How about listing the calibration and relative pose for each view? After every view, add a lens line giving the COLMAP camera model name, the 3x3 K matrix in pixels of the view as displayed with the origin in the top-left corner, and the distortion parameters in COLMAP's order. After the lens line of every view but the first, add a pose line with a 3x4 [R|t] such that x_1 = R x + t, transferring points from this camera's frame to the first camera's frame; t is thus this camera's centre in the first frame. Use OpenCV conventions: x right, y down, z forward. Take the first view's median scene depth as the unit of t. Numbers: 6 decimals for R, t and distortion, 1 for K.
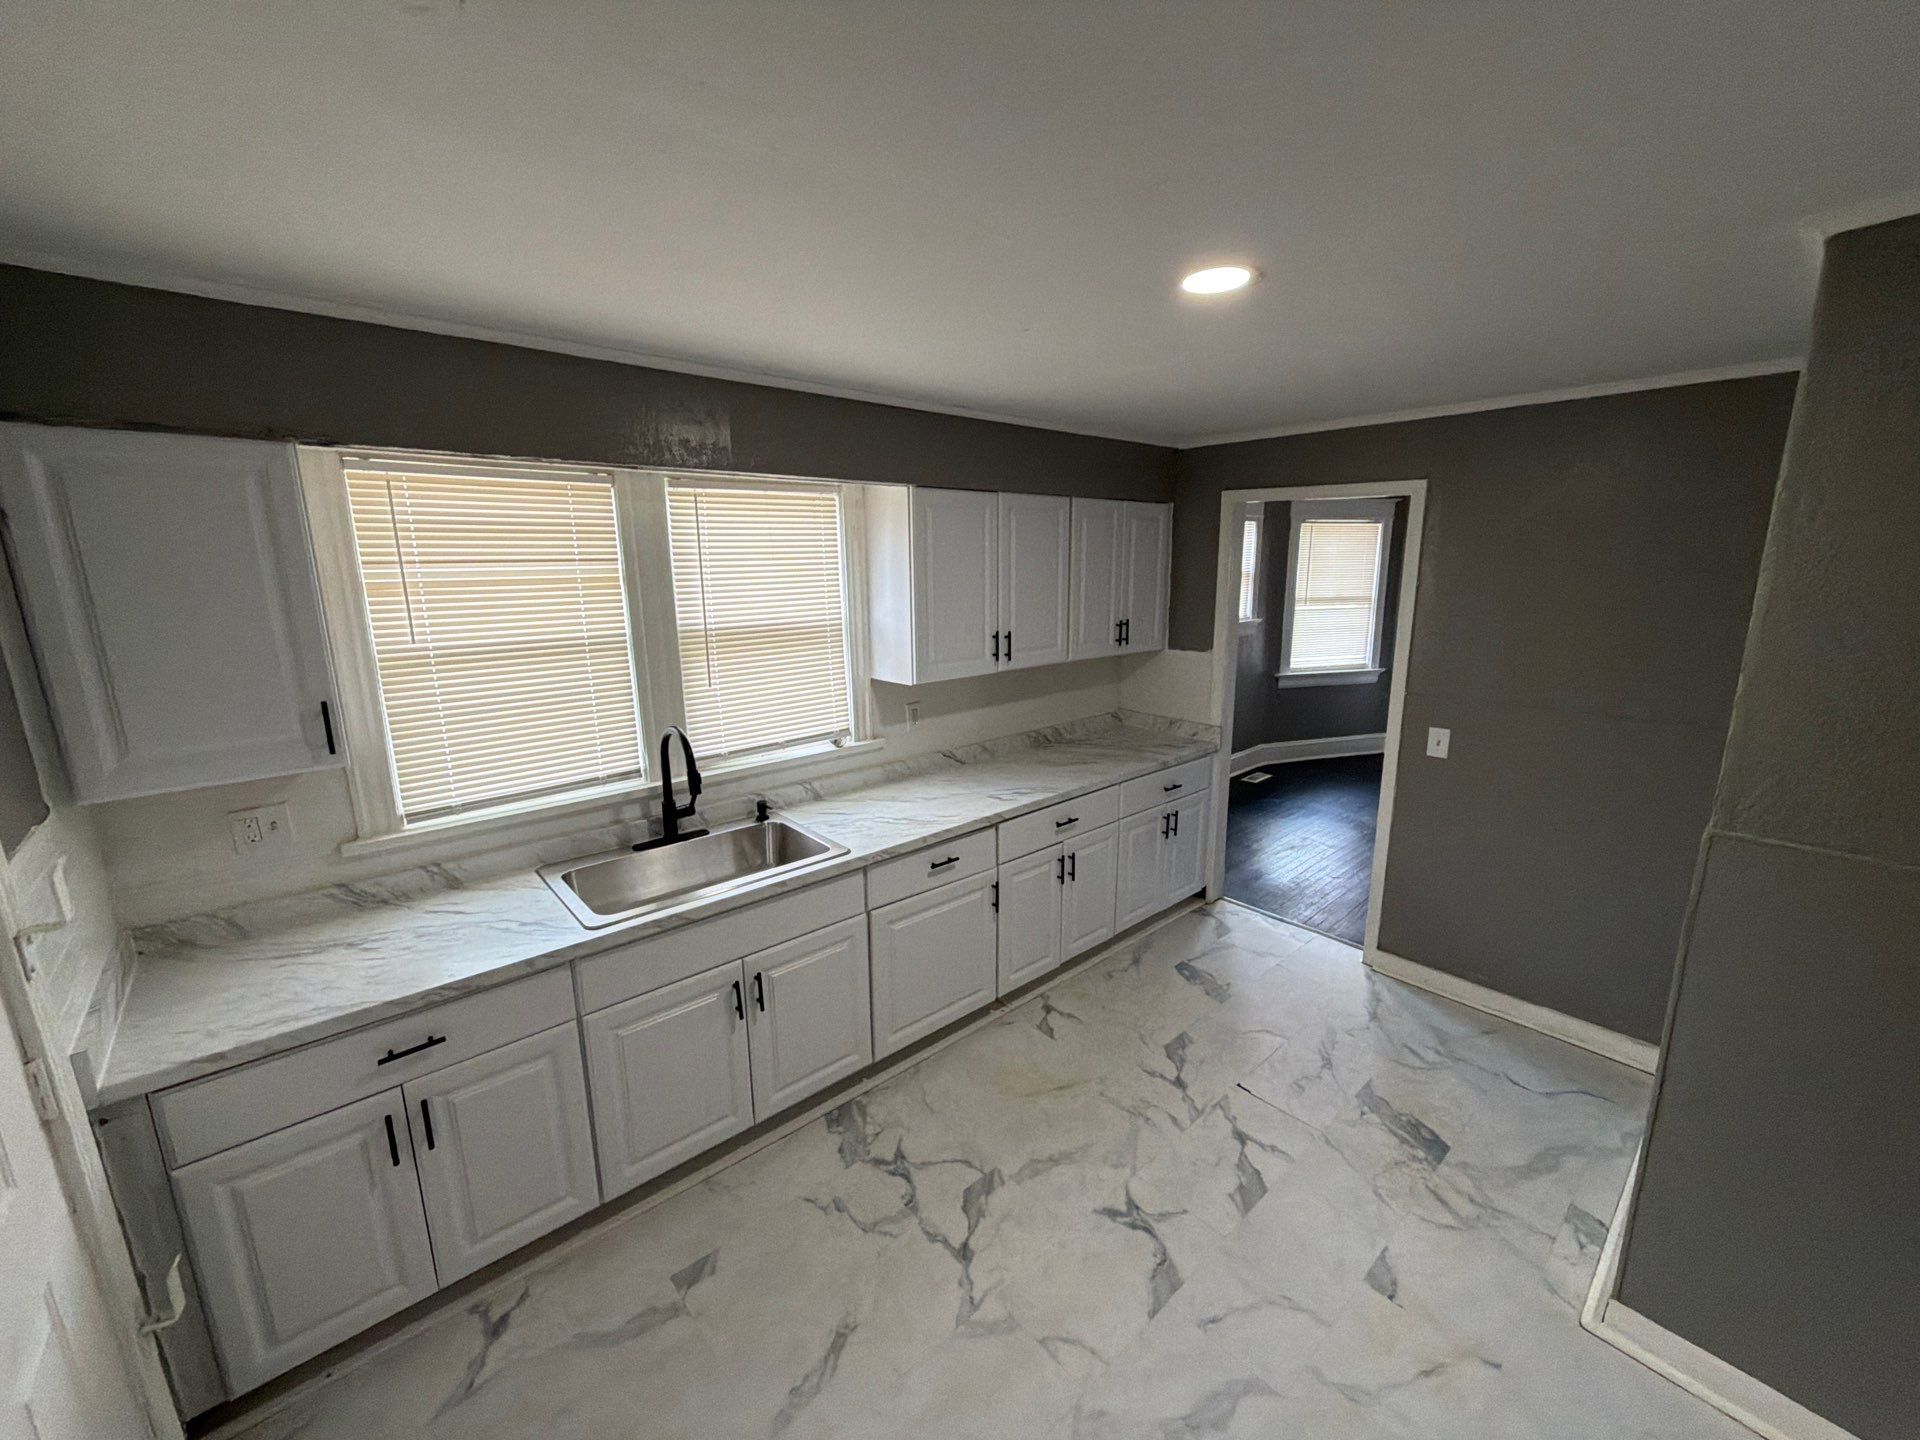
lens RADIAL K [[769.2, 0, 959.1], [0, 769.2, 718.7], [0, 0, 1]] dist [0.008585, 0.000048]
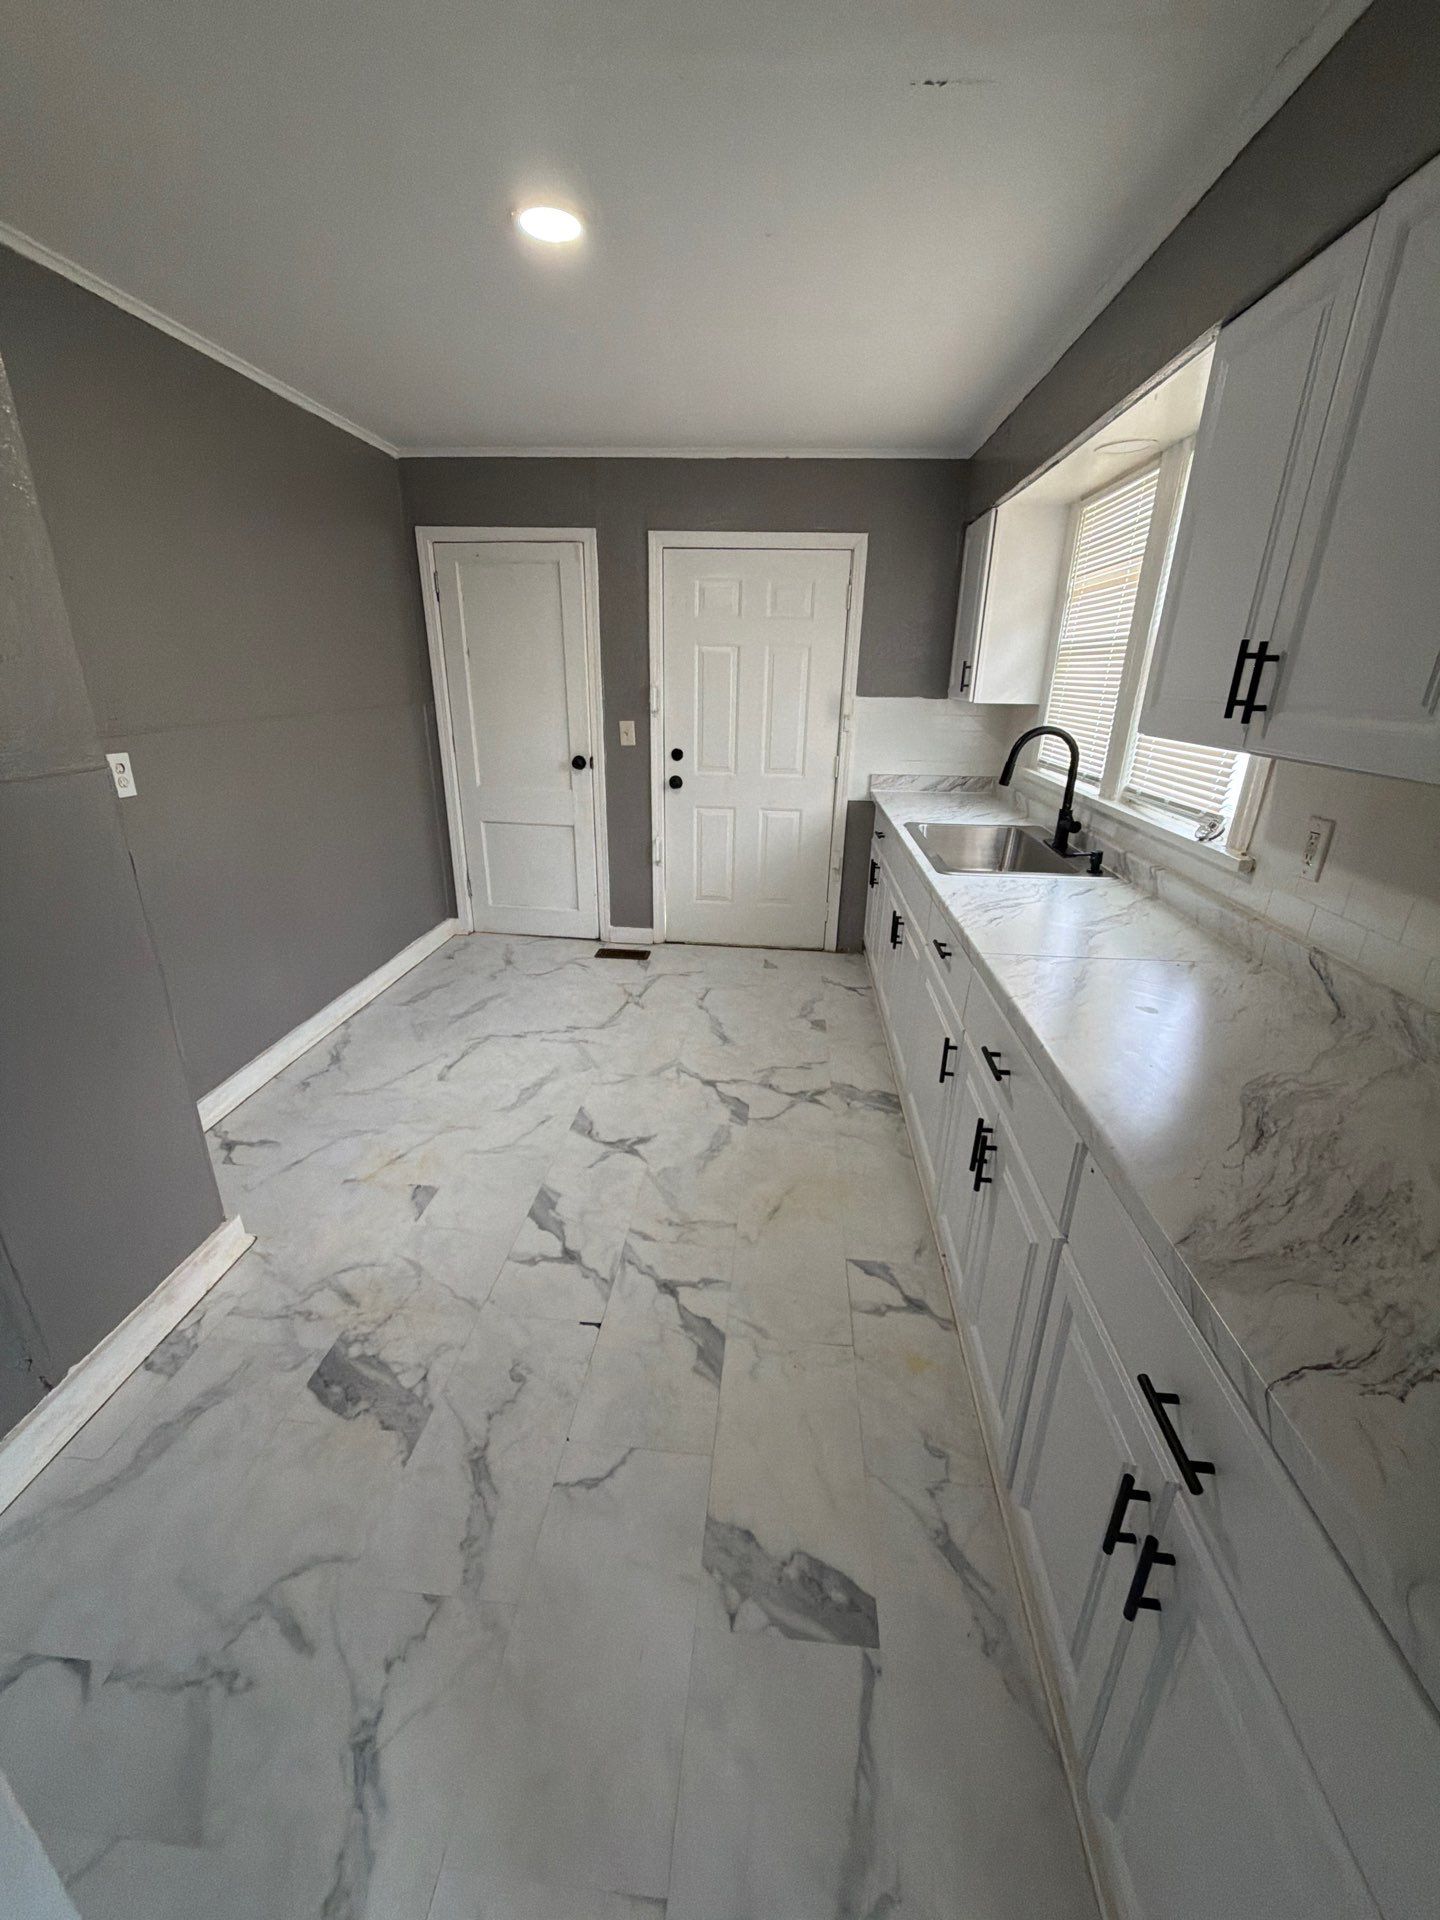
lens RADIAL K [[769.2, 0, 722.3], [0, 769.2, 959.3], [0, 0, 1]] dist [0.008585, 0.000048]
pose [[-0.726079, 0.238657, -0.644866, 0.767725], [-0.150939, 0.859642, 0.488091, -0.176489], [0.670840, 0.451728, -0.588146, 1.583414]]
